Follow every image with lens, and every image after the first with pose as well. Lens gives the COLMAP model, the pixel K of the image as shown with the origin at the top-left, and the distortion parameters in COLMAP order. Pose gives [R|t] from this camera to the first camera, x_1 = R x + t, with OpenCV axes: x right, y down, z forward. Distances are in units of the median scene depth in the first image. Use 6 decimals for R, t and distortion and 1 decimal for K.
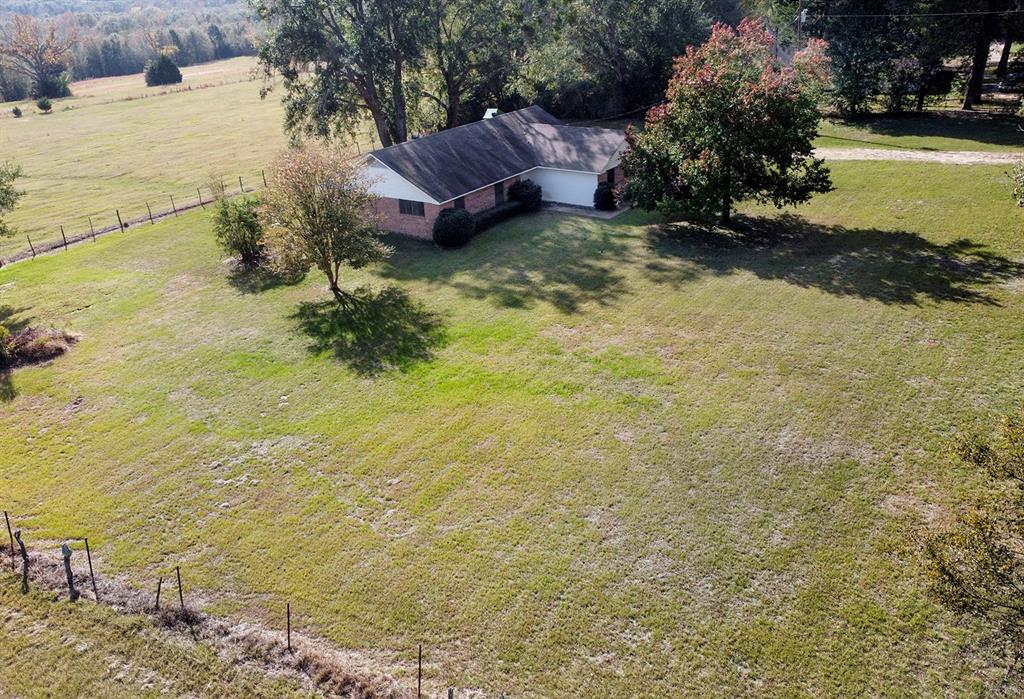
lens RADIAL K [[802.6, 0, 493.7], [0, 802.6, 352.9], [0, 0, 1]] dist [-0.237772, 0.360398]
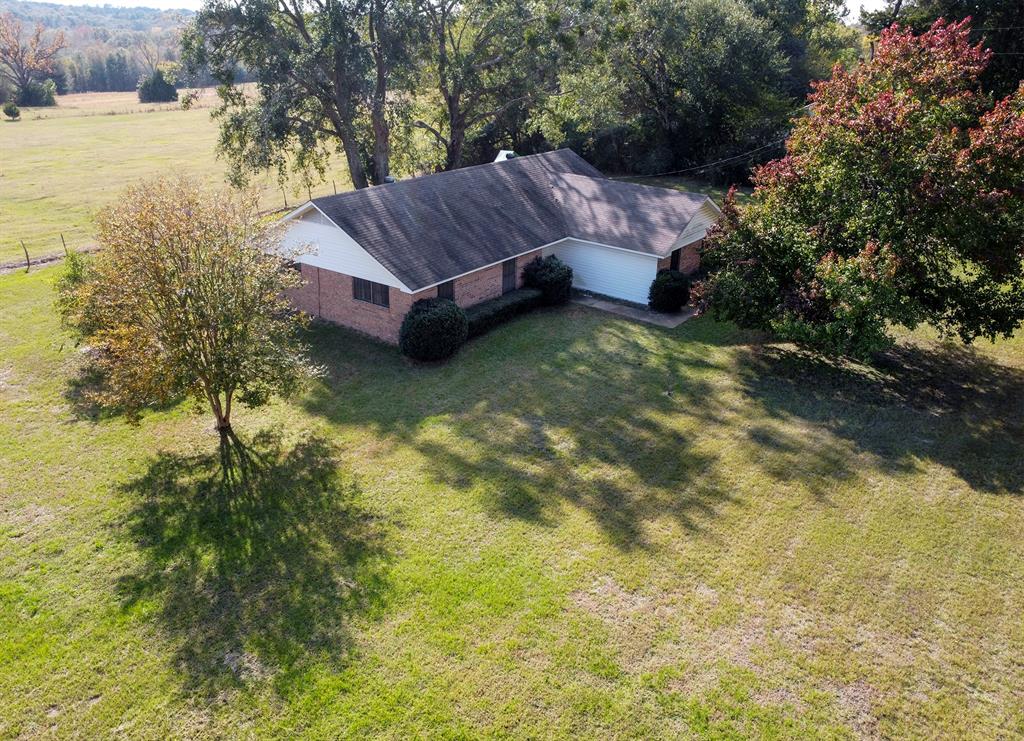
lens RADIAL K [[768.4, 0, 484.8], [0, 768.4, 406.0], [0, 0, 1]] dist [-0.187018, 0.253534]
pose [[0.997185, 0.074901, -0.003361, -0.002968], [-0.074823, 0.997012, 0.019211, -0.110915], [0.004790, -0.018906, 0.999810, 0.388989]]
